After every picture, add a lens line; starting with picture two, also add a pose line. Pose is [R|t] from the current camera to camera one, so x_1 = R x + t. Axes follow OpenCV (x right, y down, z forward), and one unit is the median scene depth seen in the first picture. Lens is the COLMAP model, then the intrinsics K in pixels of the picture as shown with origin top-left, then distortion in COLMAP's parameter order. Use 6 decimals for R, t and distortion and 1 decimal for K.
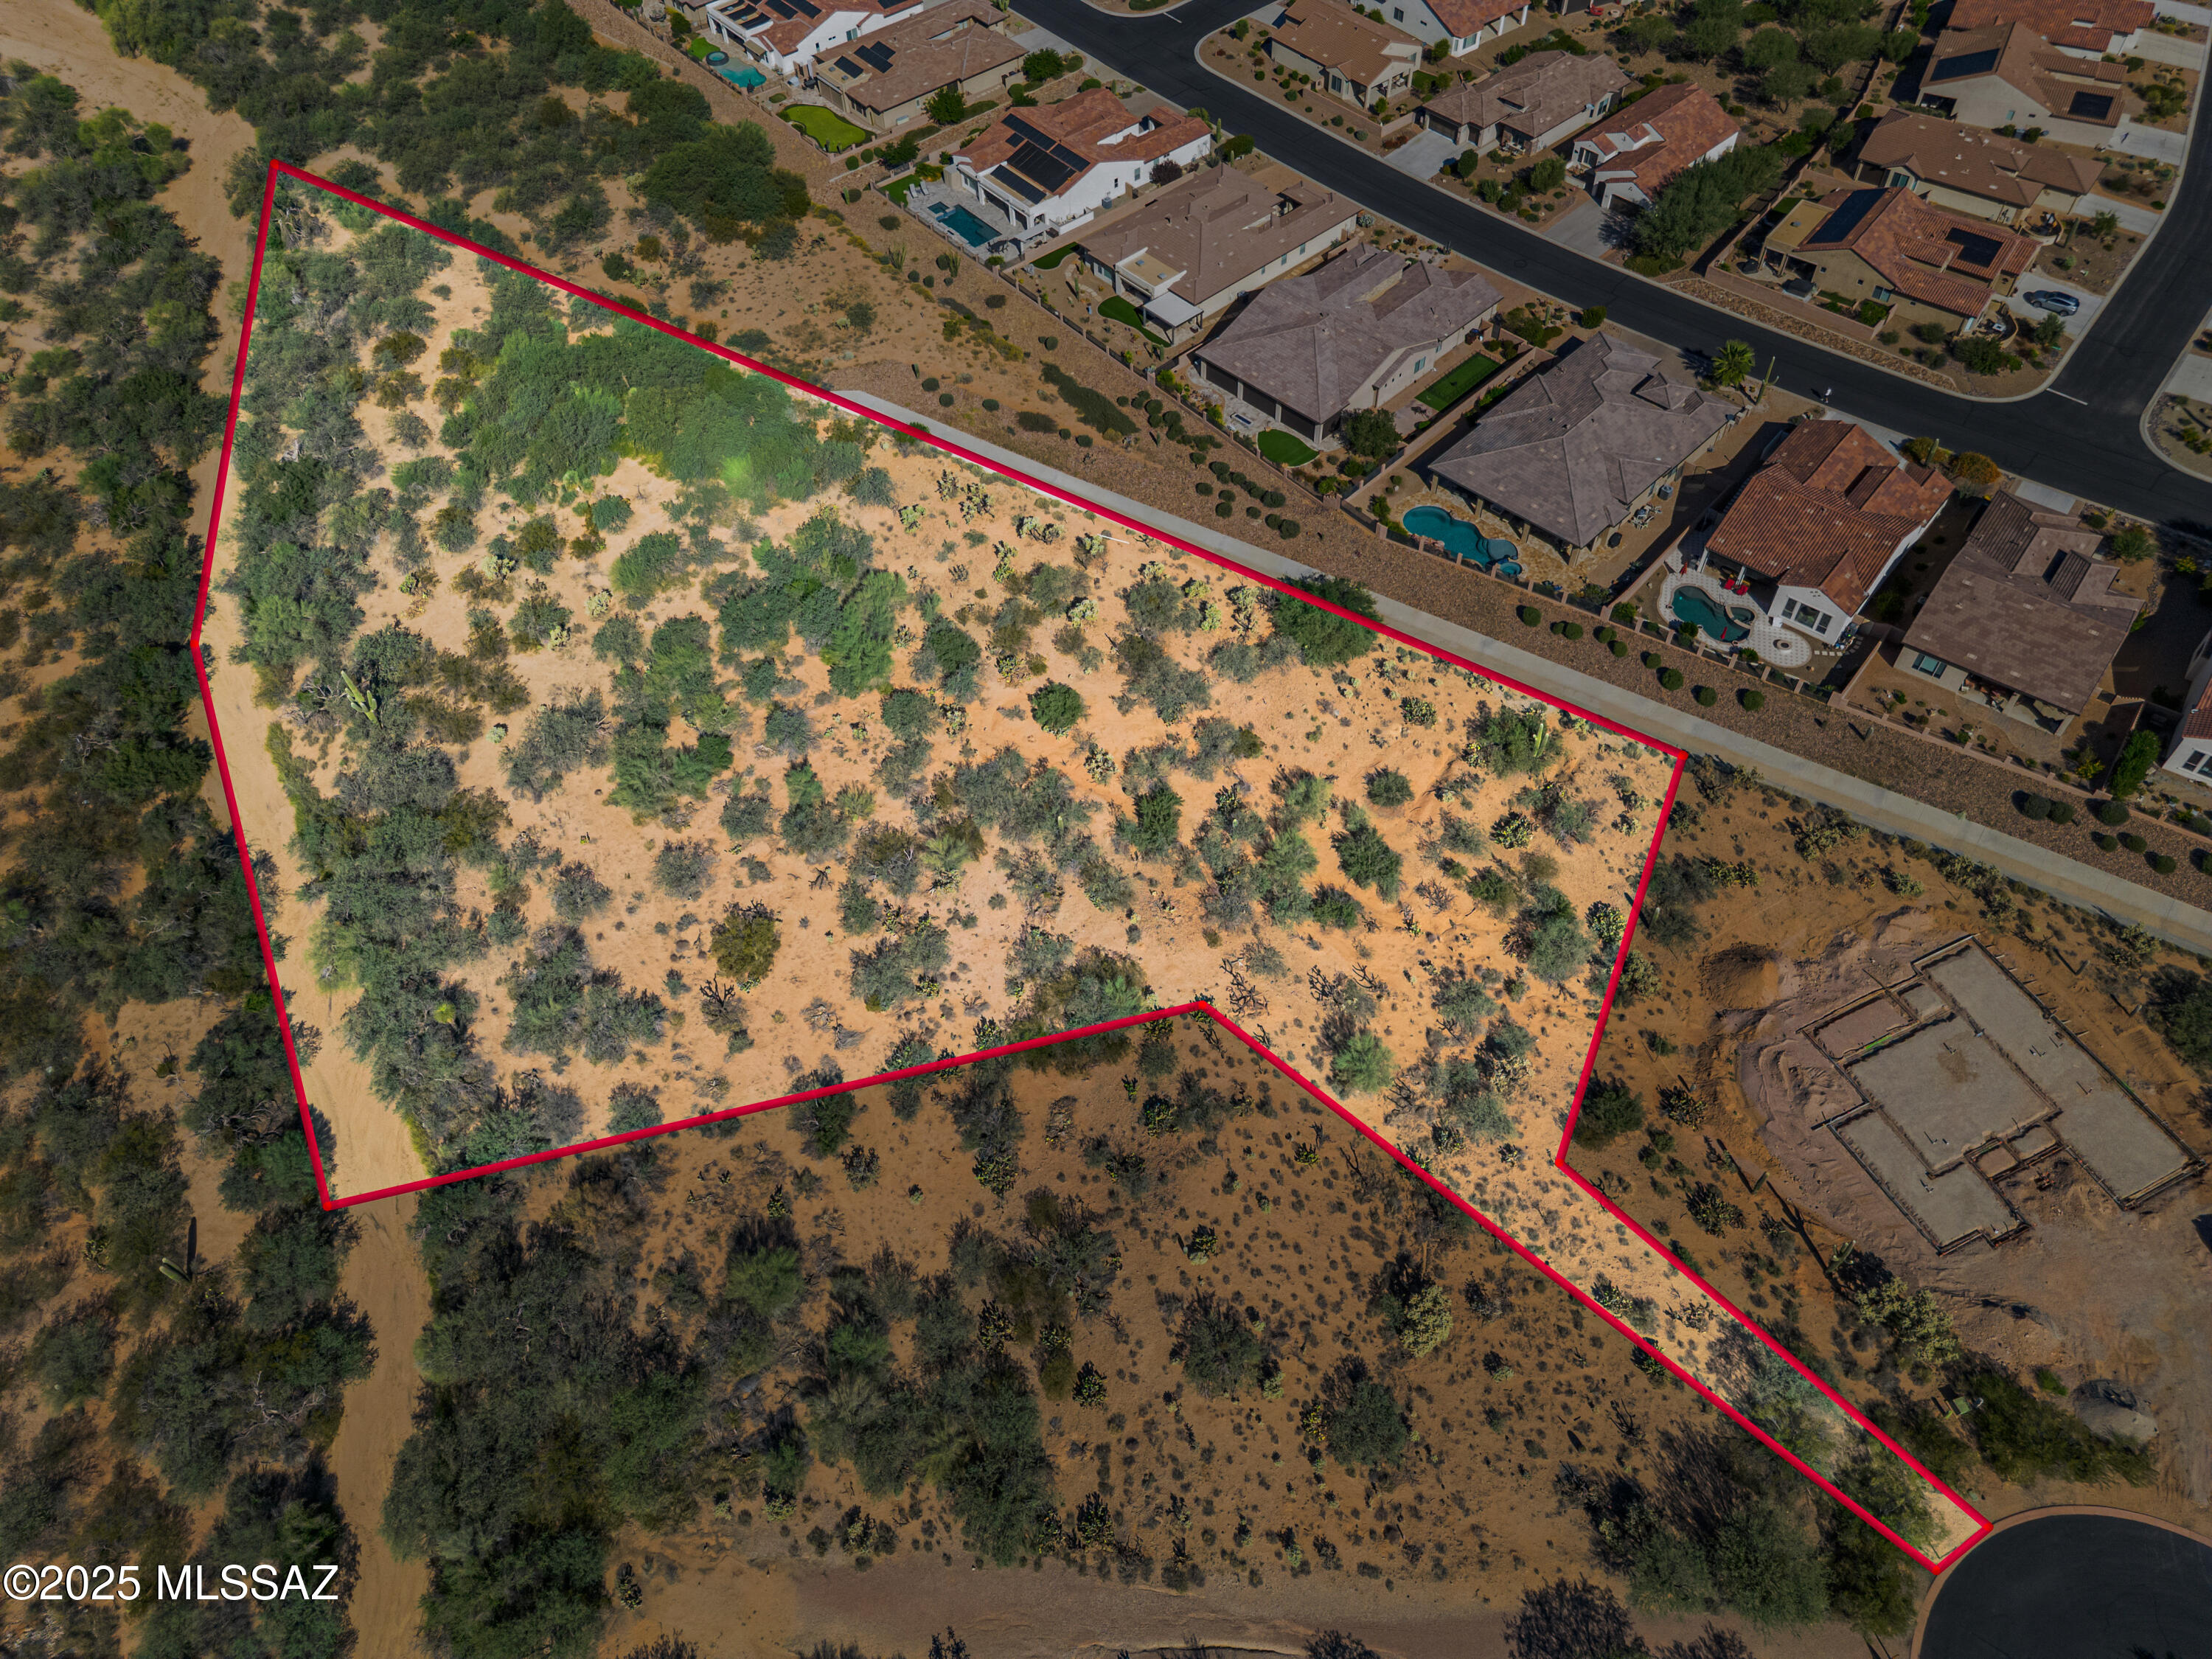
lens RADIAL K [[1548.0, 0, 1102.8], [0, 1548.0, 833.6], [0, 0, 1]] dist [0.083025, -0.083518]
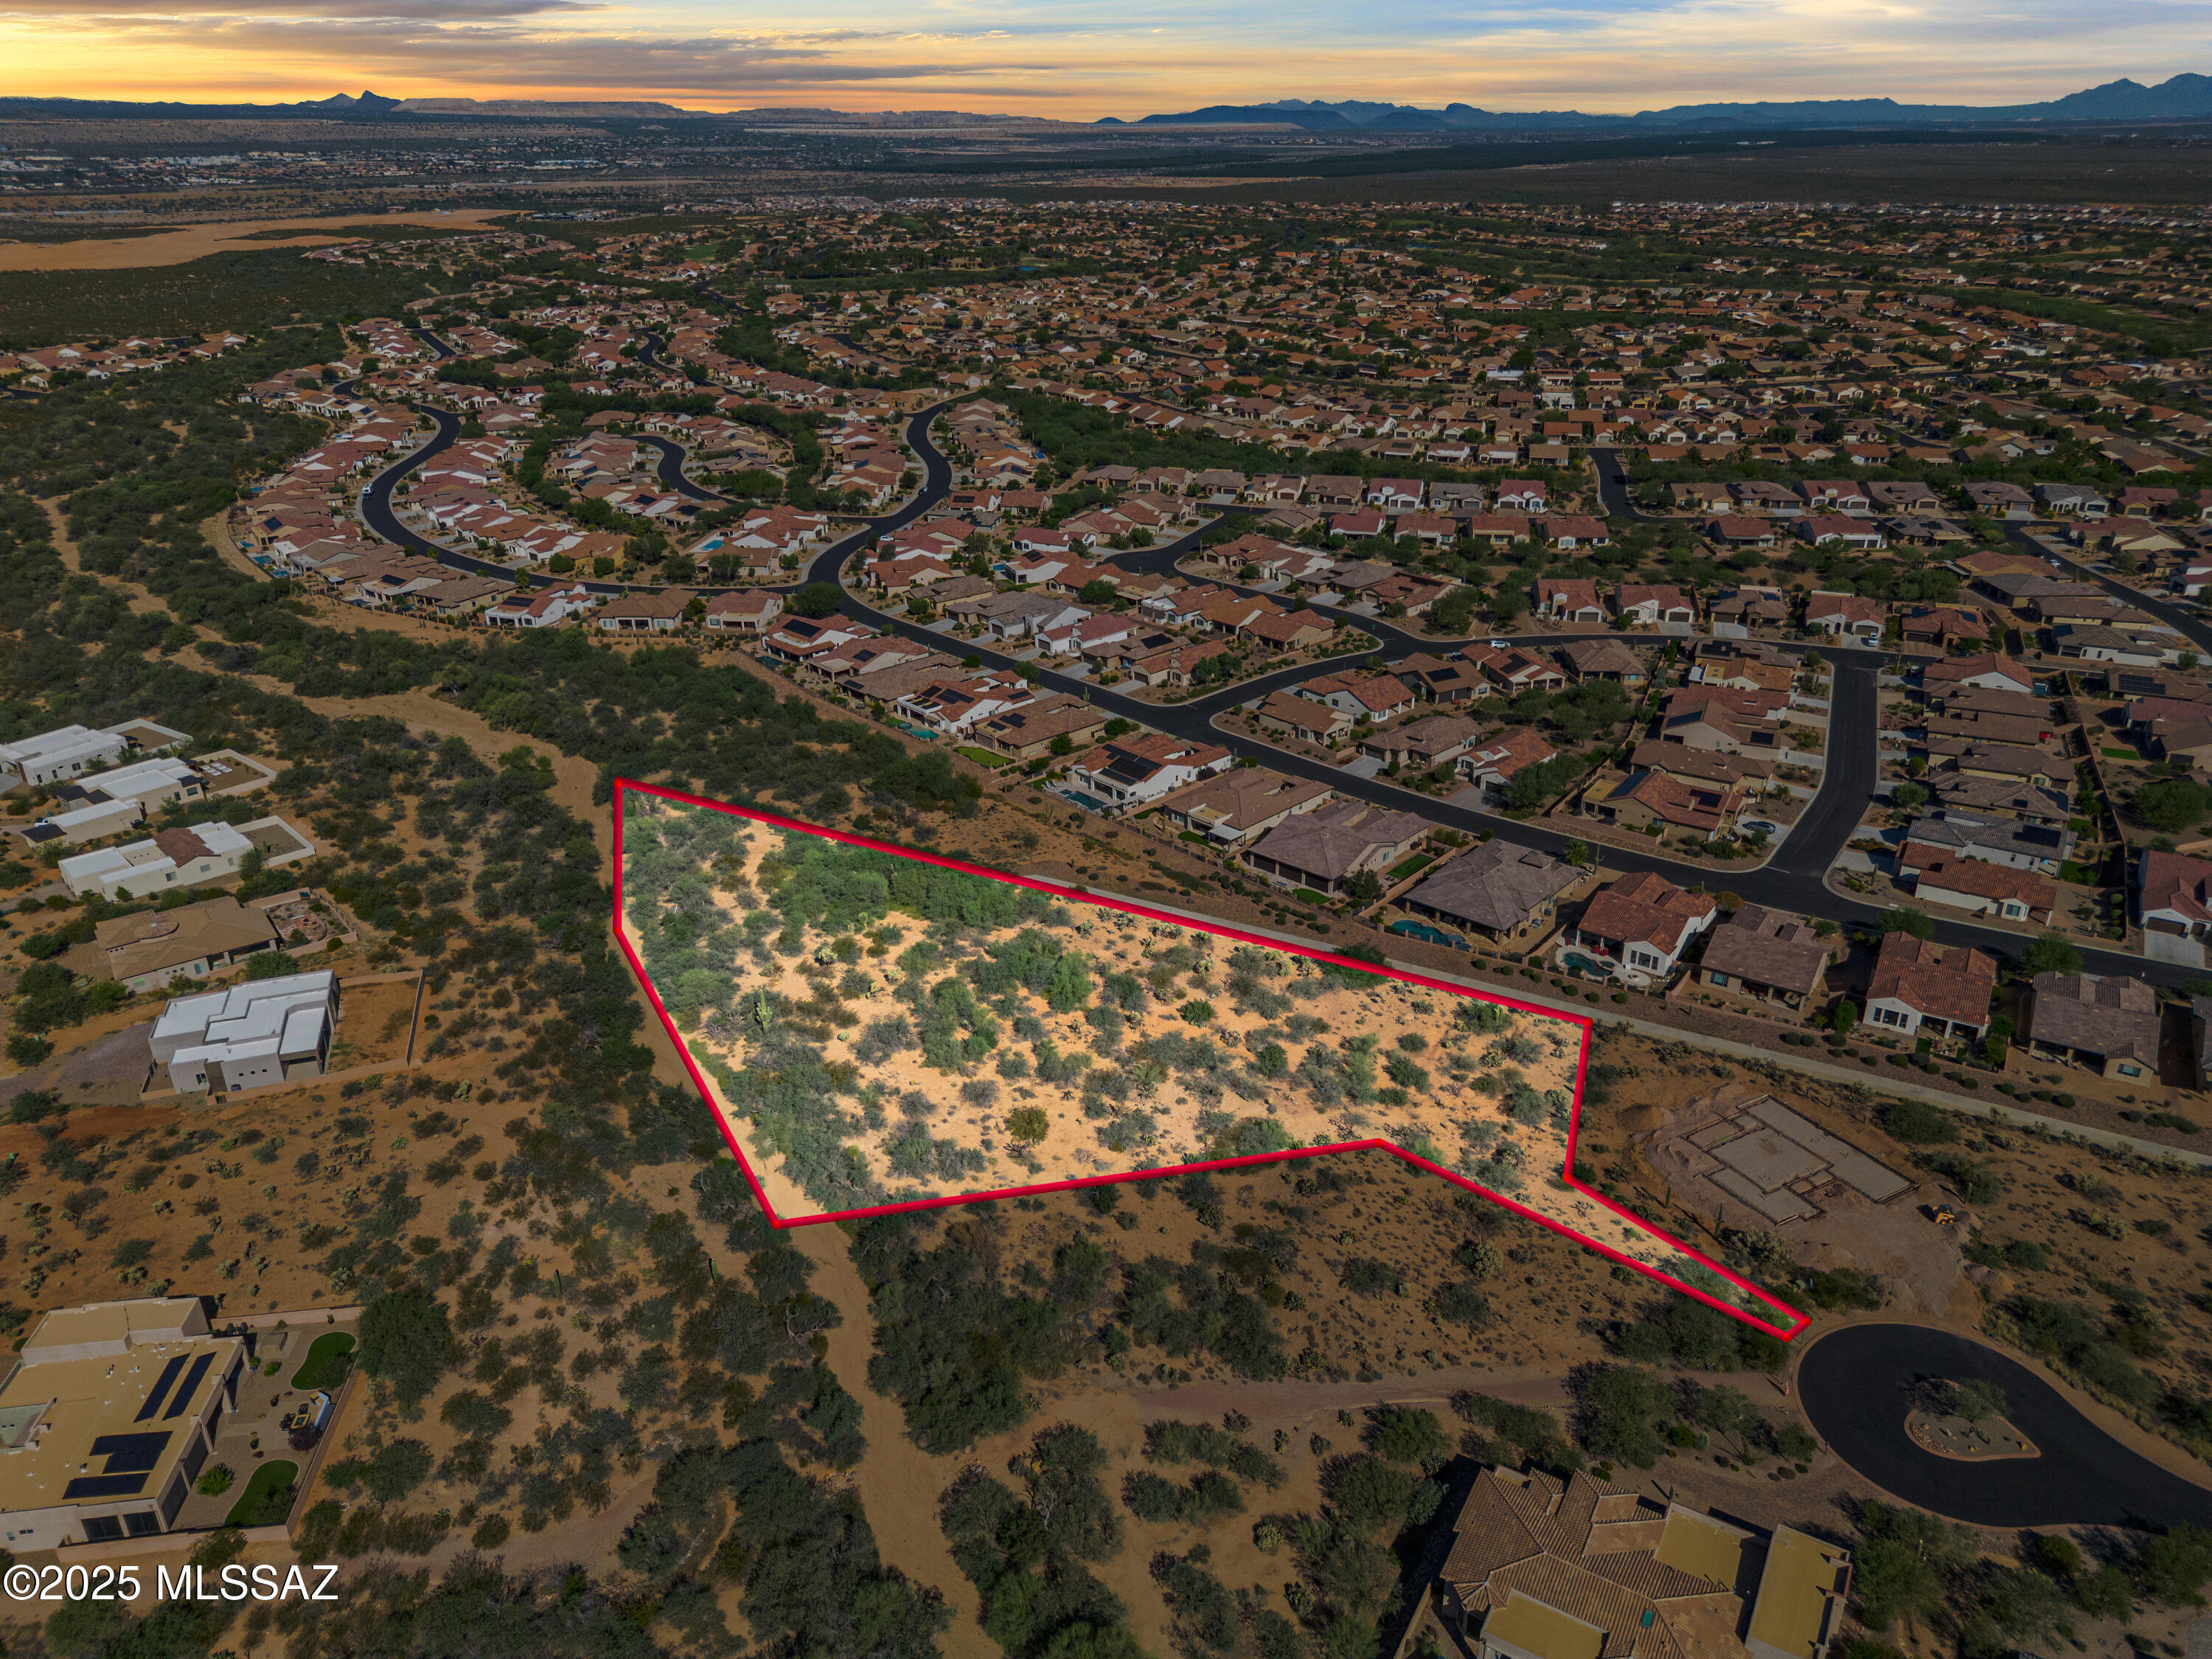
lens RADIAL K [[1548.0, 0, 1102.8], [0, 1548.0, 833.6], [0, 0, 1]] dist [0.083025, -0.083518]
pose [[0.997930, -0.001025, 0.064307, -0.229727], [0.030567, 0.887283, -0.460212, 0.486361], [-0.056587, 0.461225, 0.885477, -0.494056]]
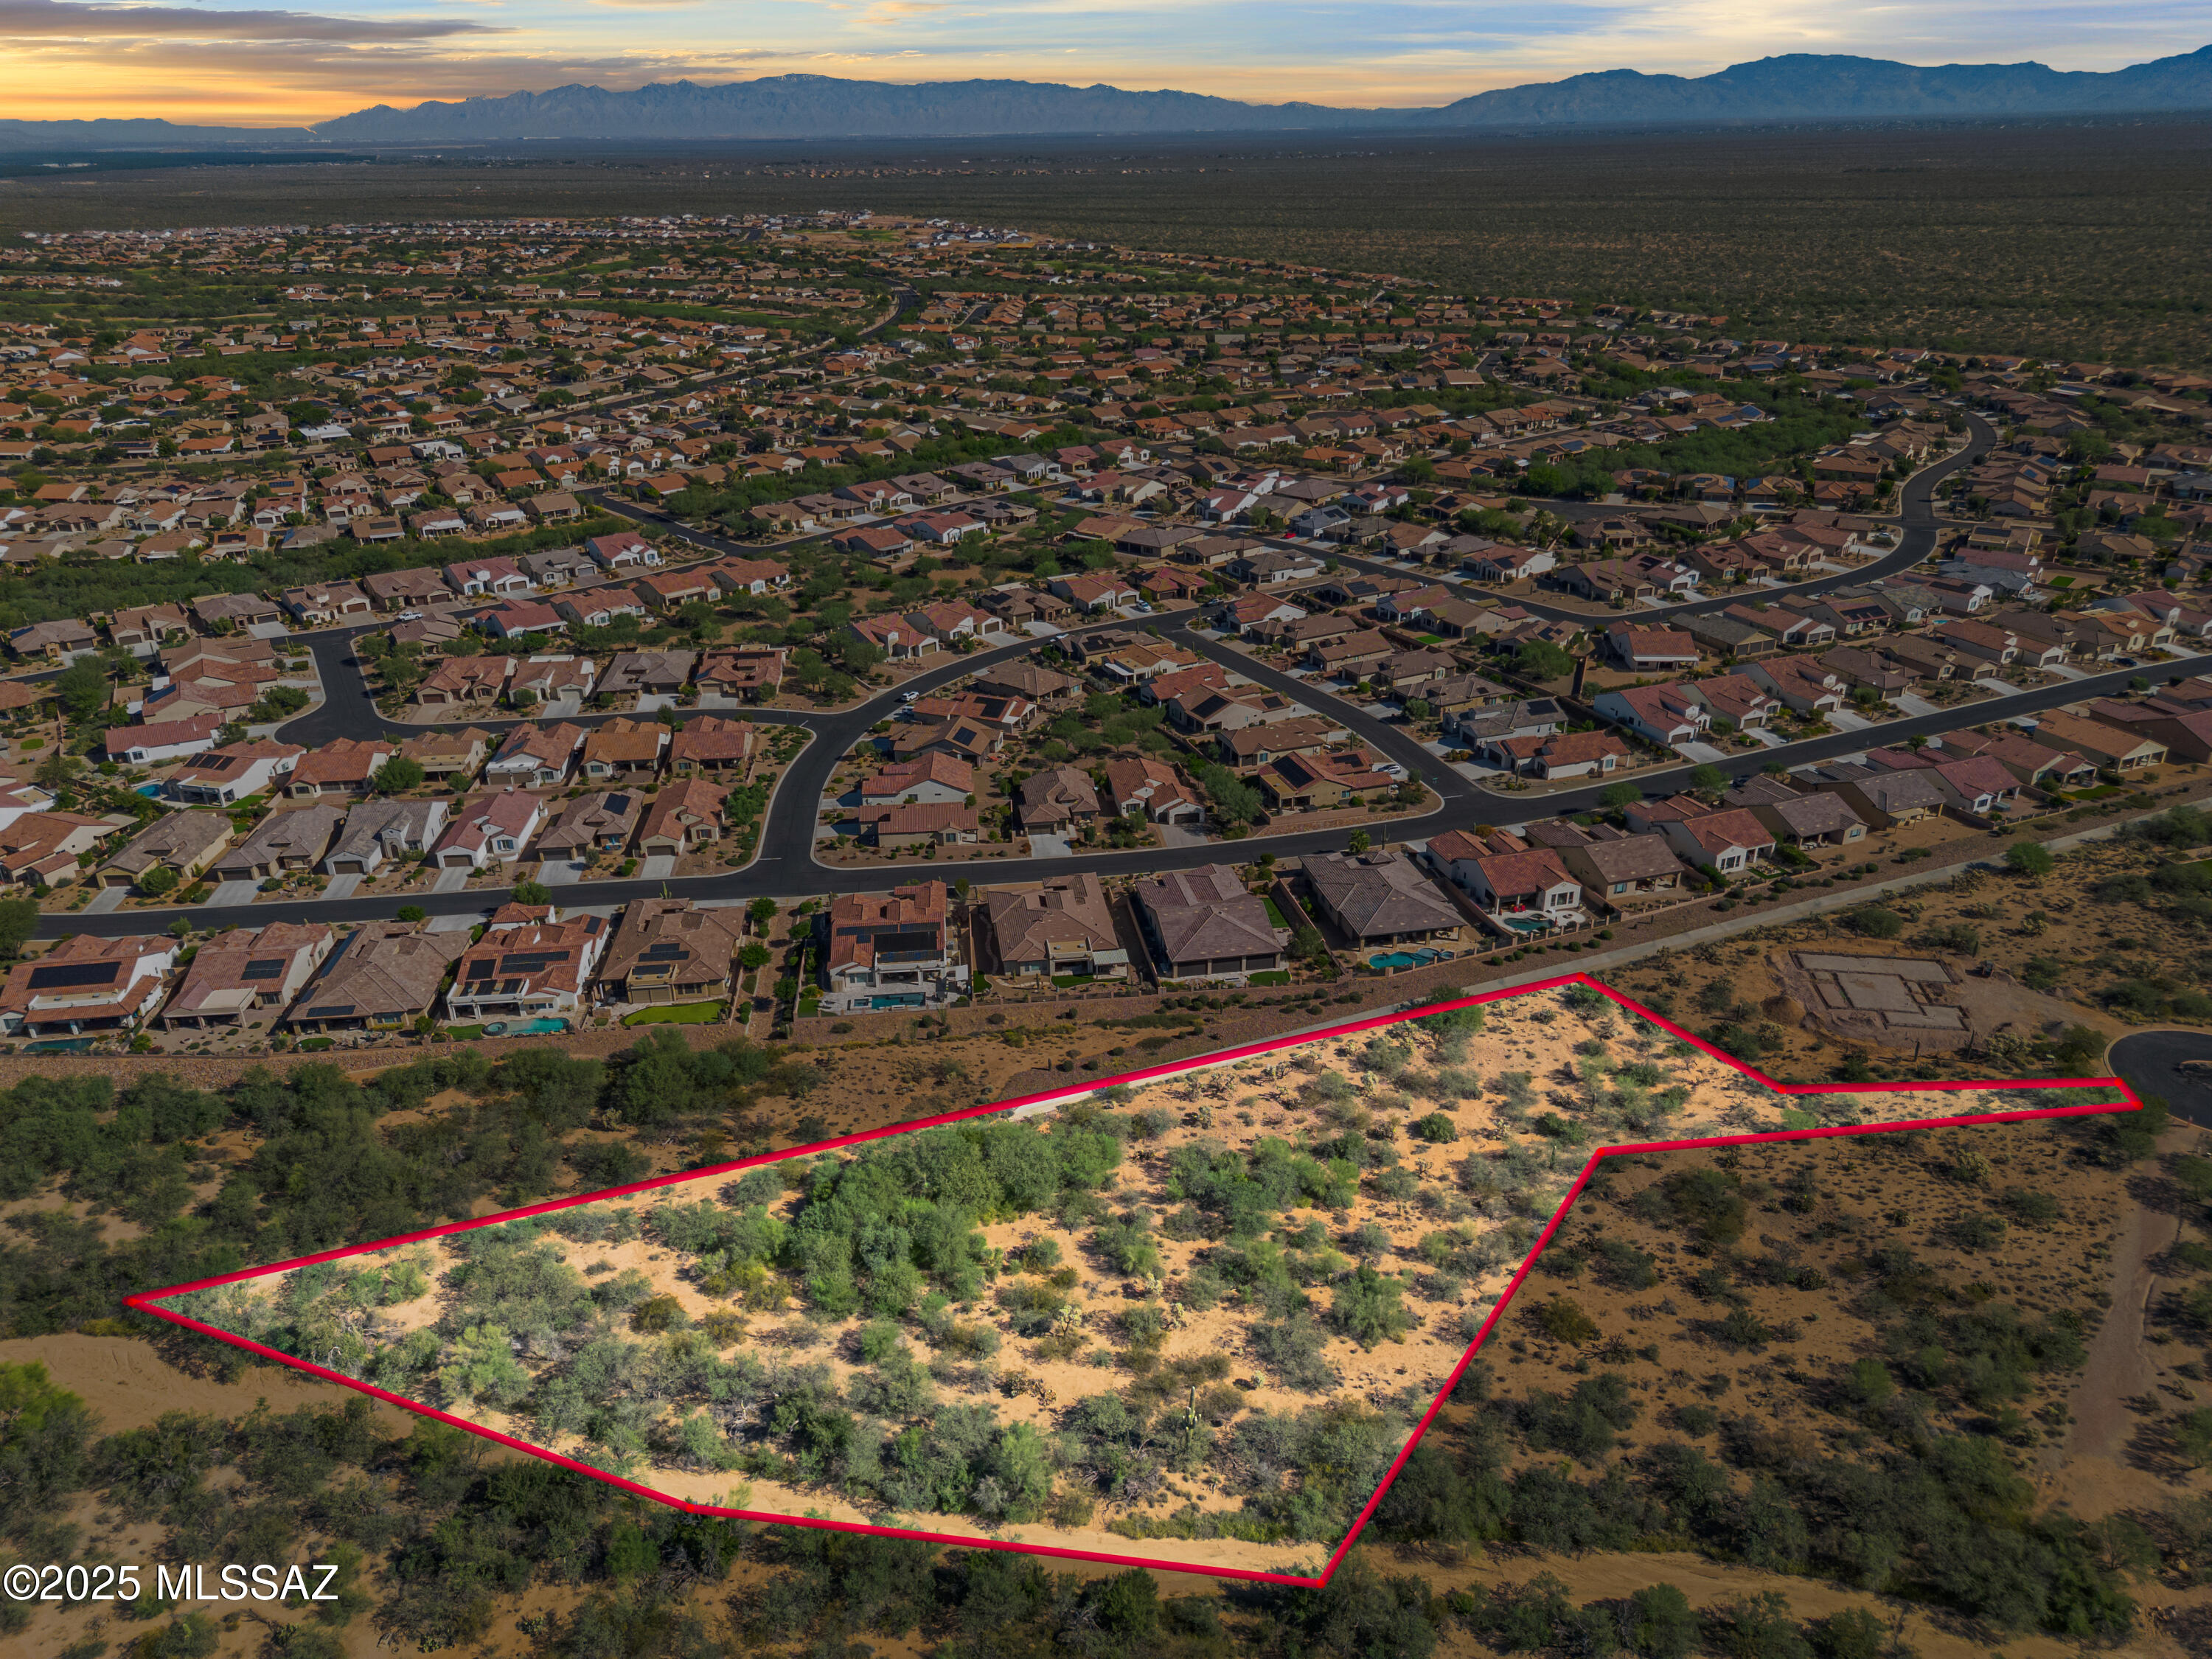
lens RADIAL K [[1548.0, 0, 1102.8], [0, 1548.0, 833.6], [0, 0, 1]] dist [0.083025, -0.083518]
pose [[0.553995, -0.318433, 0.769214, -1.208674], [0.650100, 0.742646, -0.160774, -0.250492], [-0.520058, 0.589133, 0.618435, 0.116679]]
